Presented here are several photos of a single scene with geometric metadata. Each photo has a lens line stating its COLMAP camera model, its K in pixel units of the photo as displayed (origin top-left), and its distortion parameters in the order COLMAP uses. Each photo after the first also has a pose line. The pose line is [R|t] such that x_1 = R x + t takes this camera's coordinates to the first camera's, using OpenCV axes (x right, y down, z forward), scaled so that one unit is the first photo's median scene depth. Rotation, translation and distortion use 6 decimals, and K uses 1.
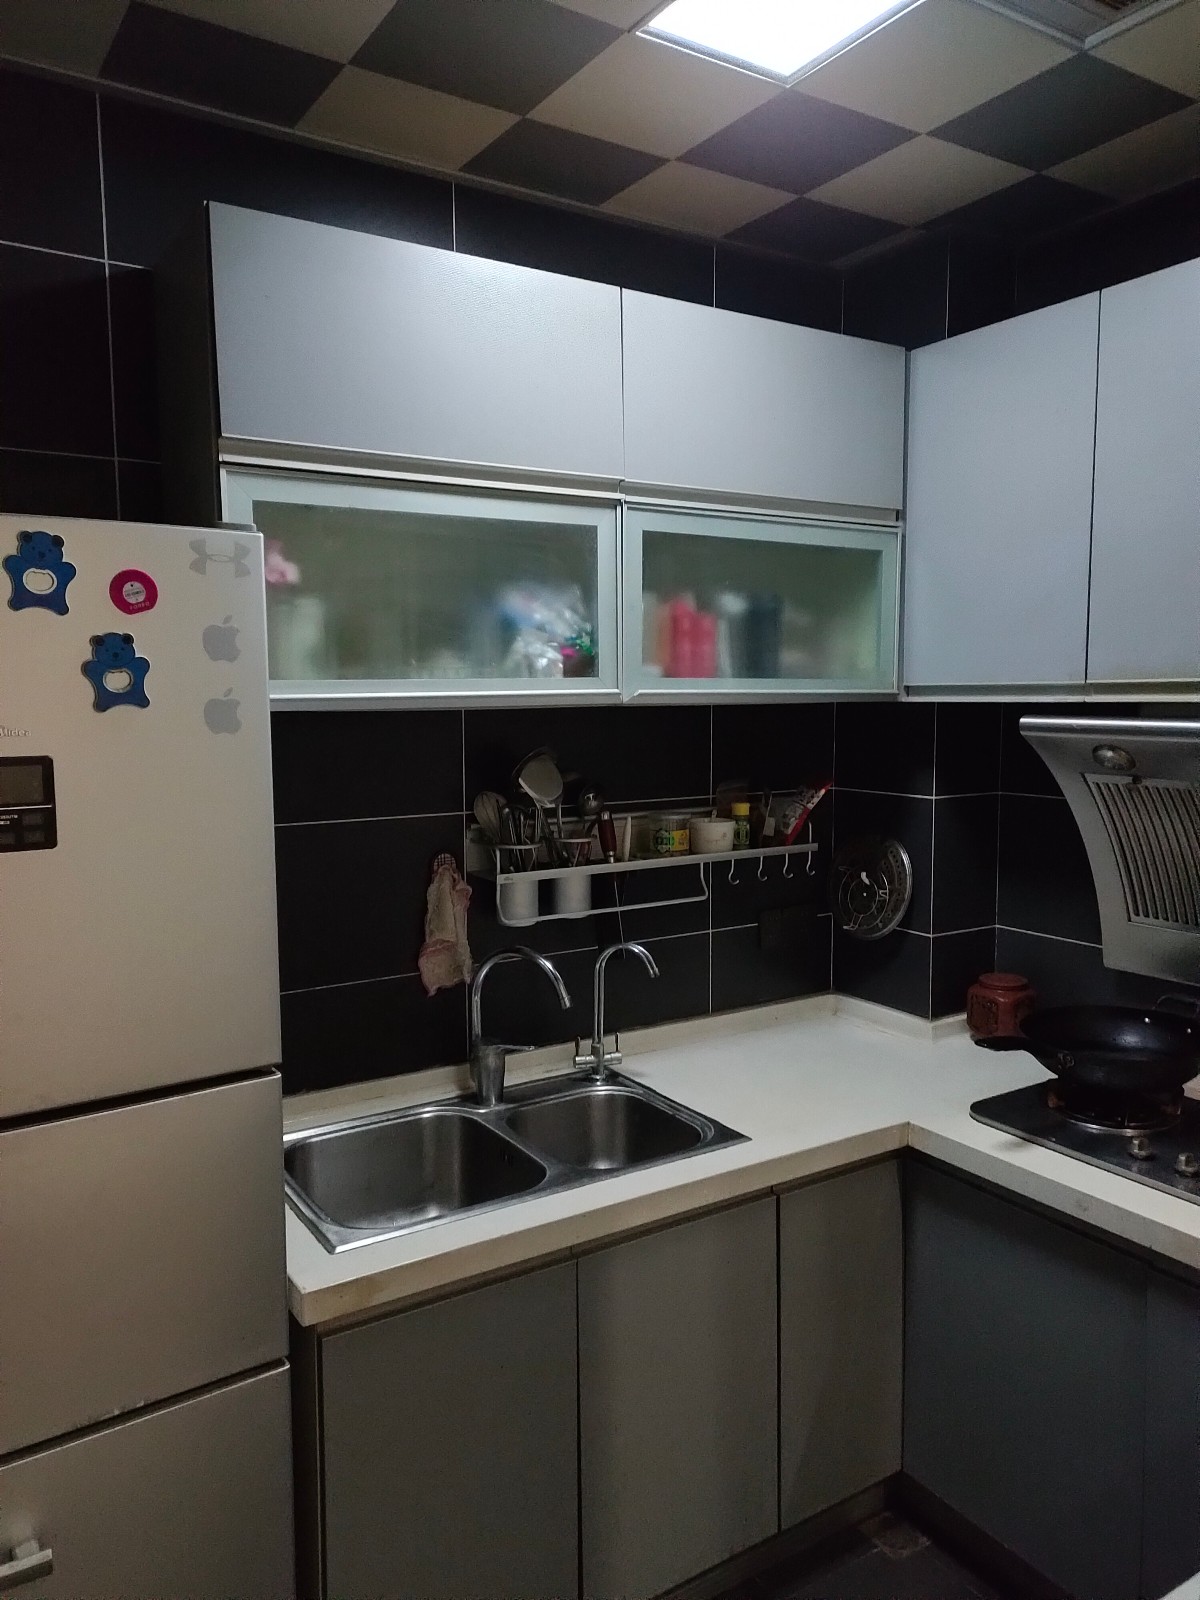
lens RADIAL K [[1184.6, 0, 600.0], [0, 1184.6, 800.0], [0, 0, 1]] dist [0.070906, -0.087205]
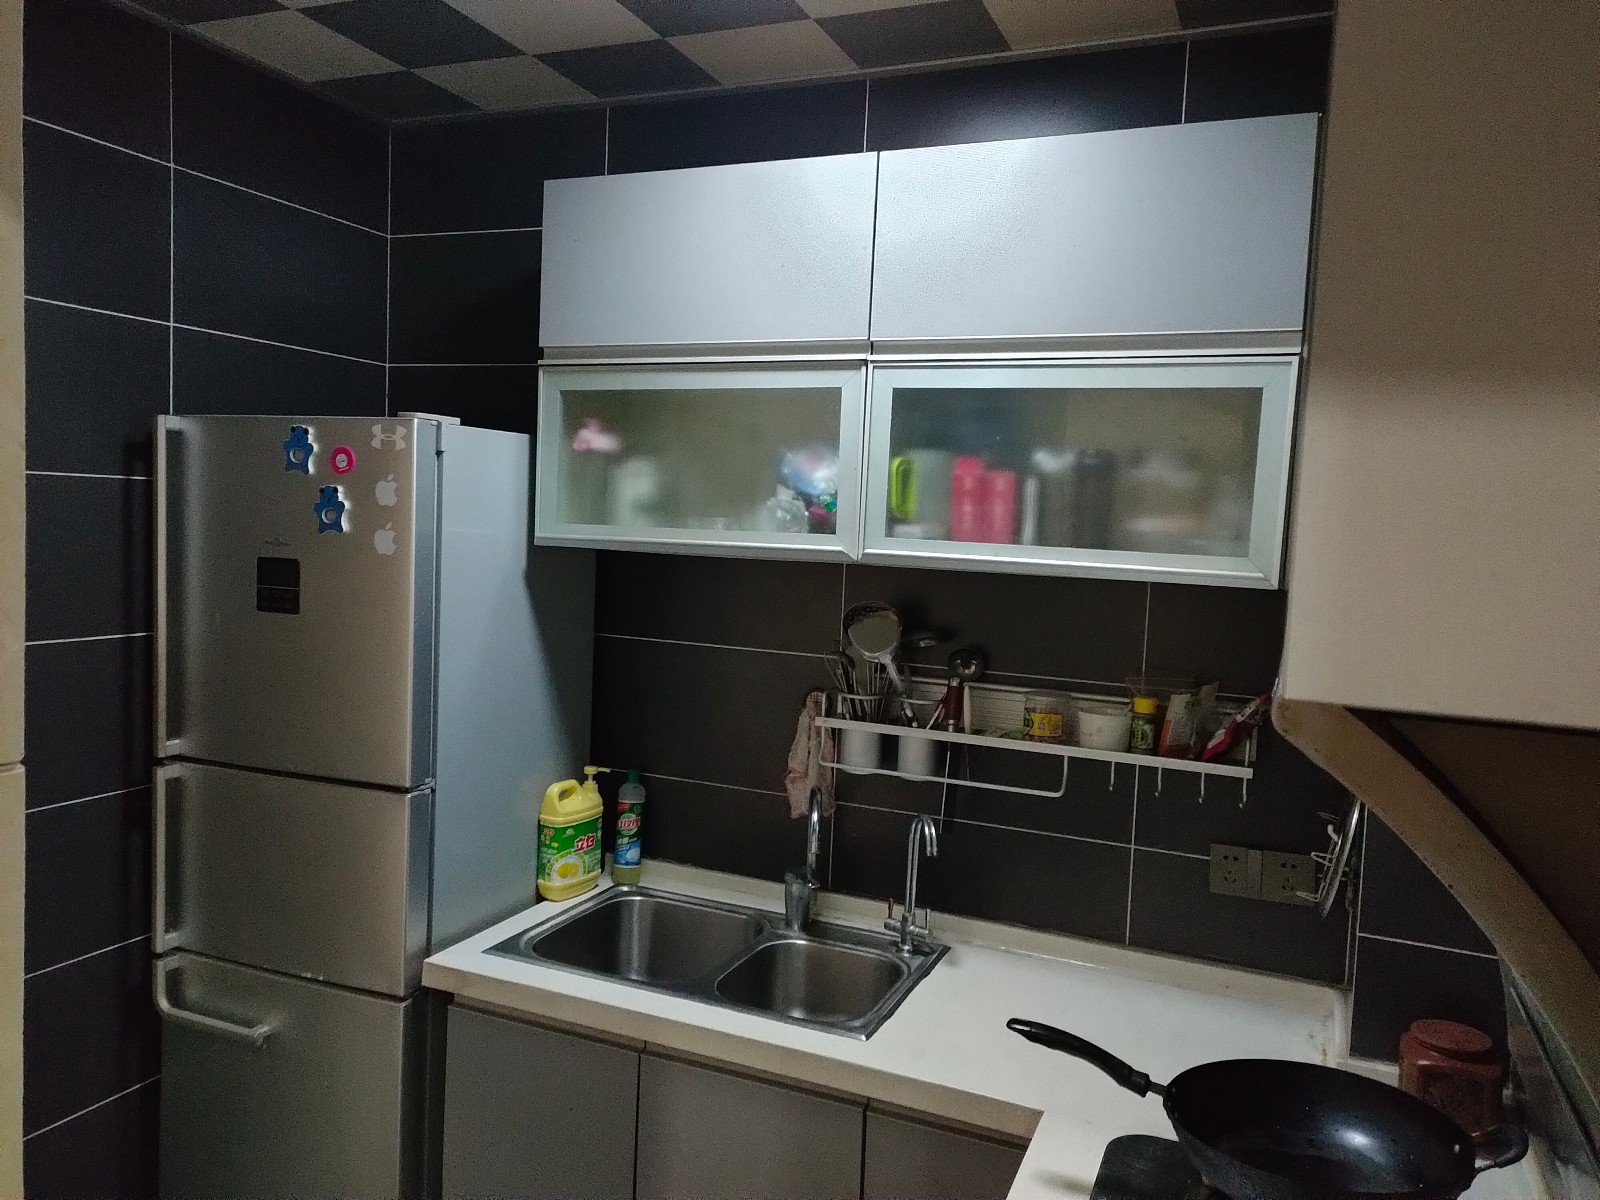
lens RADIAL K [[1184.6, 0, 800.0], [0, 1184.6, 600.0], [0, 0, 1]] dist [0.070906, -0.087205]
pose [[0.553680, 0.087573, -0.828112, 0.782856], [-0.126058, 0.991809, 0.020601, -0.061009], [0.823133, 0.092984, 0.560184, 0.386375]]
